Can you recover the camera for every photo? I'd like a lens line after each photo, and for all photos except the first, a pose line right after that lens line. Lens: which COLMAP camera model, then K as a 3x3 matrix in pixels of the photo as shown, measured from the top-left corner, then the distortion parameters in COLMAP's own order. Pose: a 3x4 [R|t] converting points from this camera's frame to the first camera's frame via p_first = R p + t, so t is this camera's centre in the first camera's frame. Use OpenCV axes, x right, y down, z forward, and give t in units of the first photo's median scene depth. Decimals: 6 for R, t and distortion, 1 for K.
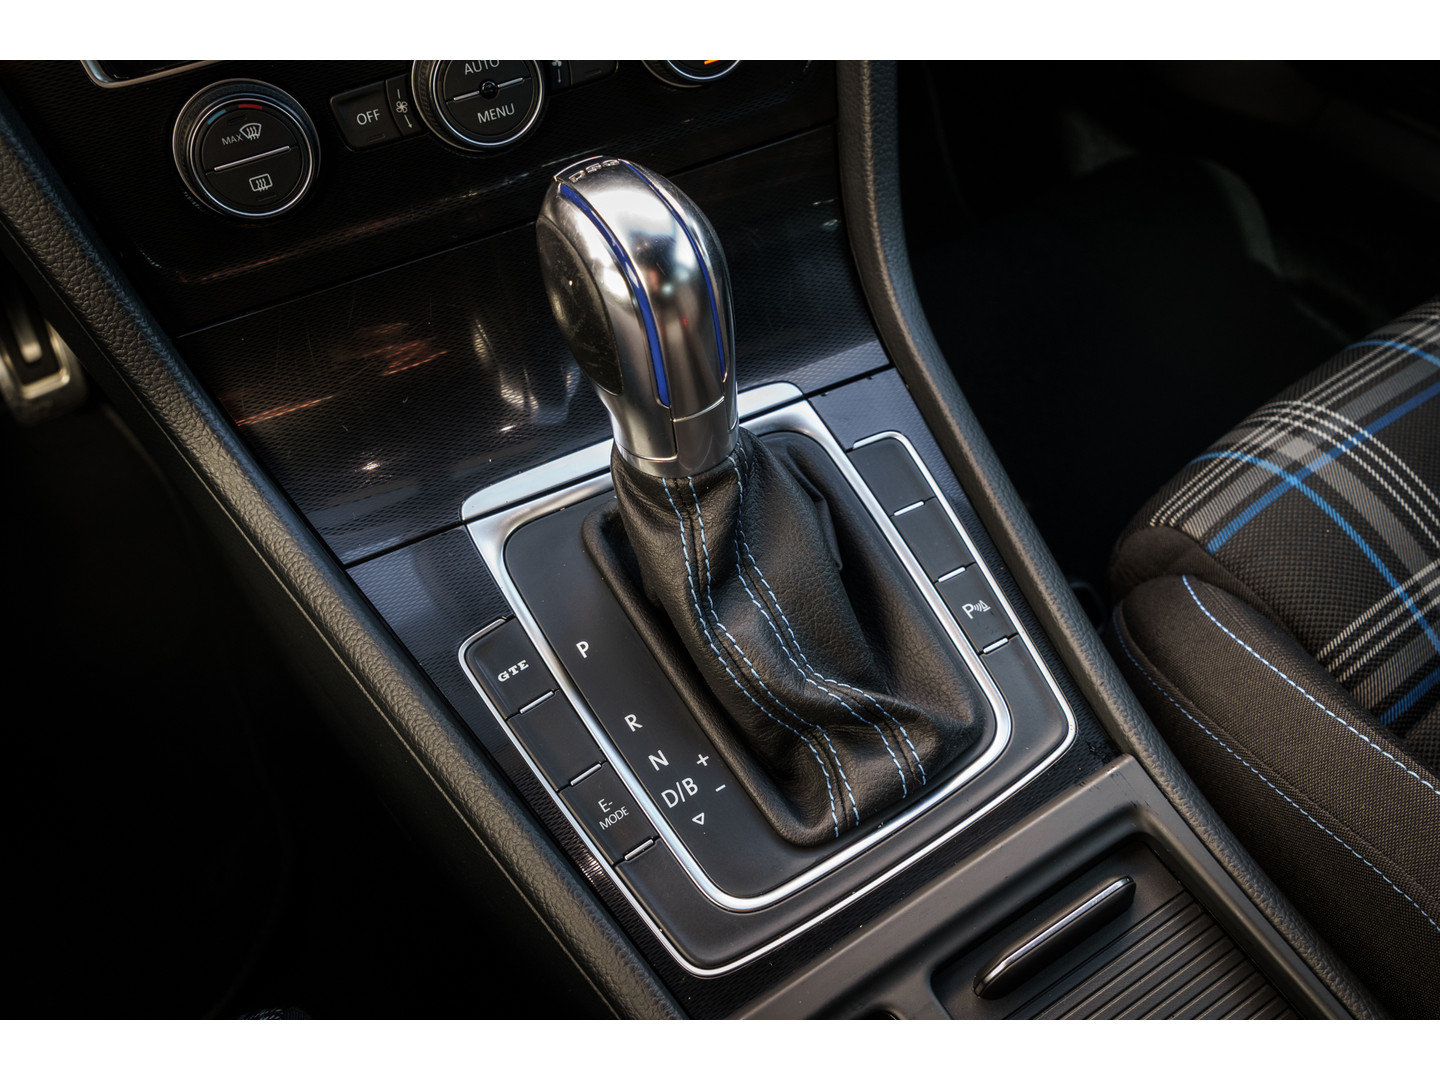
lens RADIAL K [[1358.4, 0, 722.6], [0, 1358.4, 539.9], [0, 0, 1]] dist [0.008798, 0.000000]
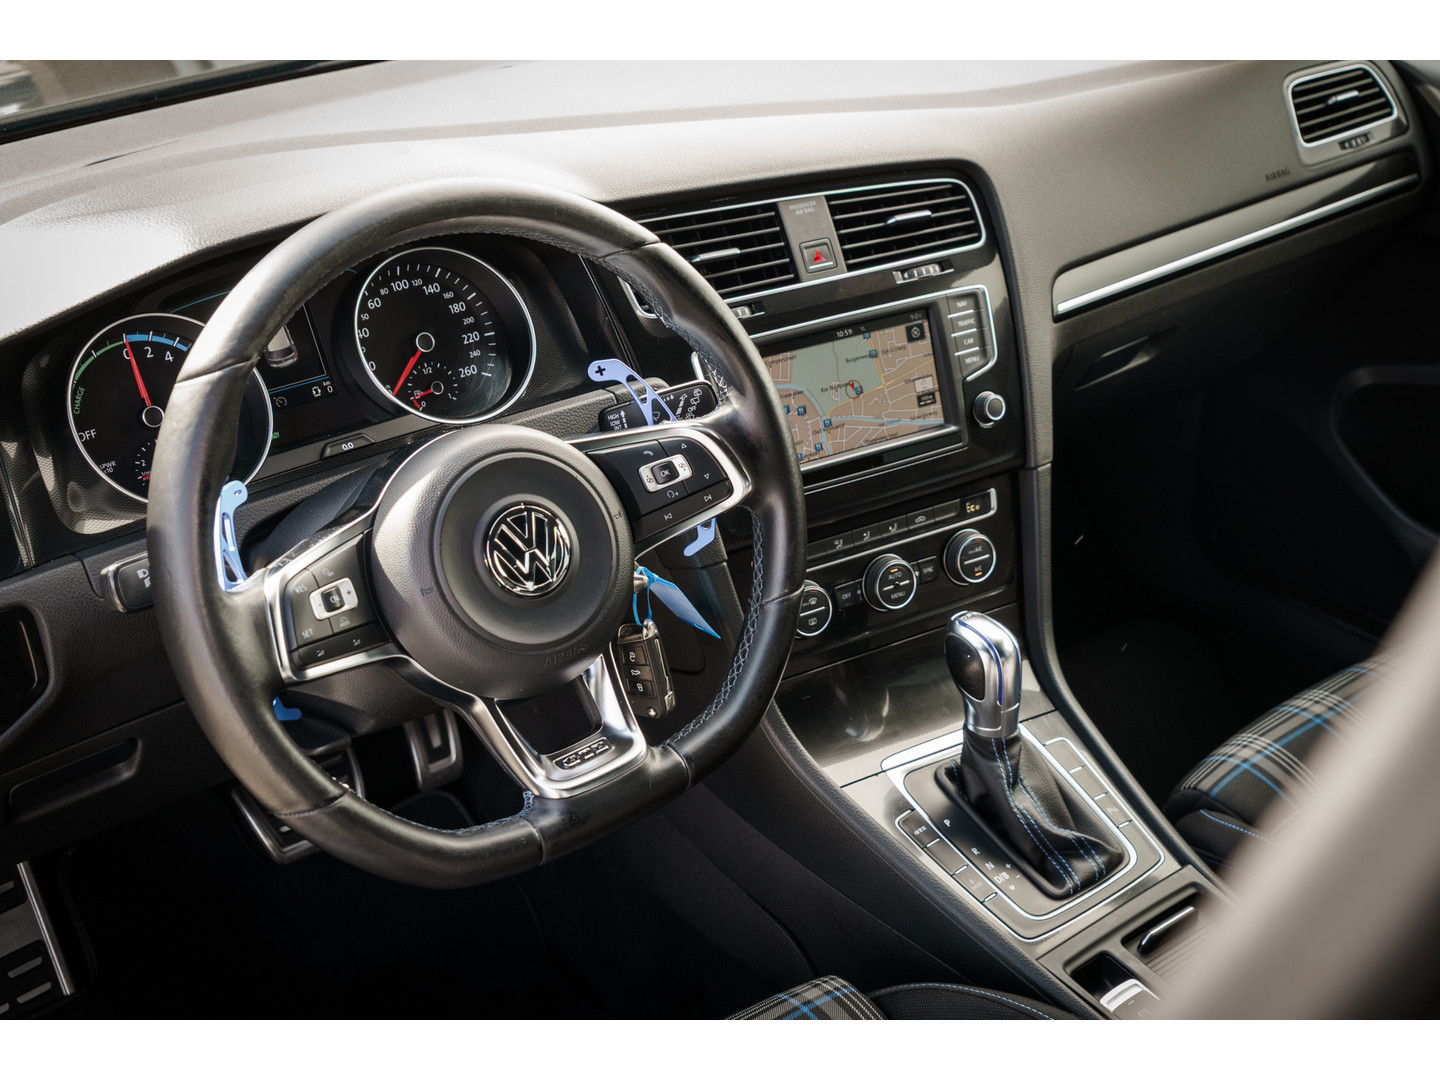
lens RADIAL K [[1735.2, 0, 719.4], [0, 1735.2, 544.0], [0, 0, 1]] dist [0.066855, 0.000000]
pose [[0.994597, 0.013496, 0.102934, -0.684552], [0.021033, 0.944757, -0.327095, 0.507868], [-0.101662, 0.327492, 0.939369, -1.595144]]
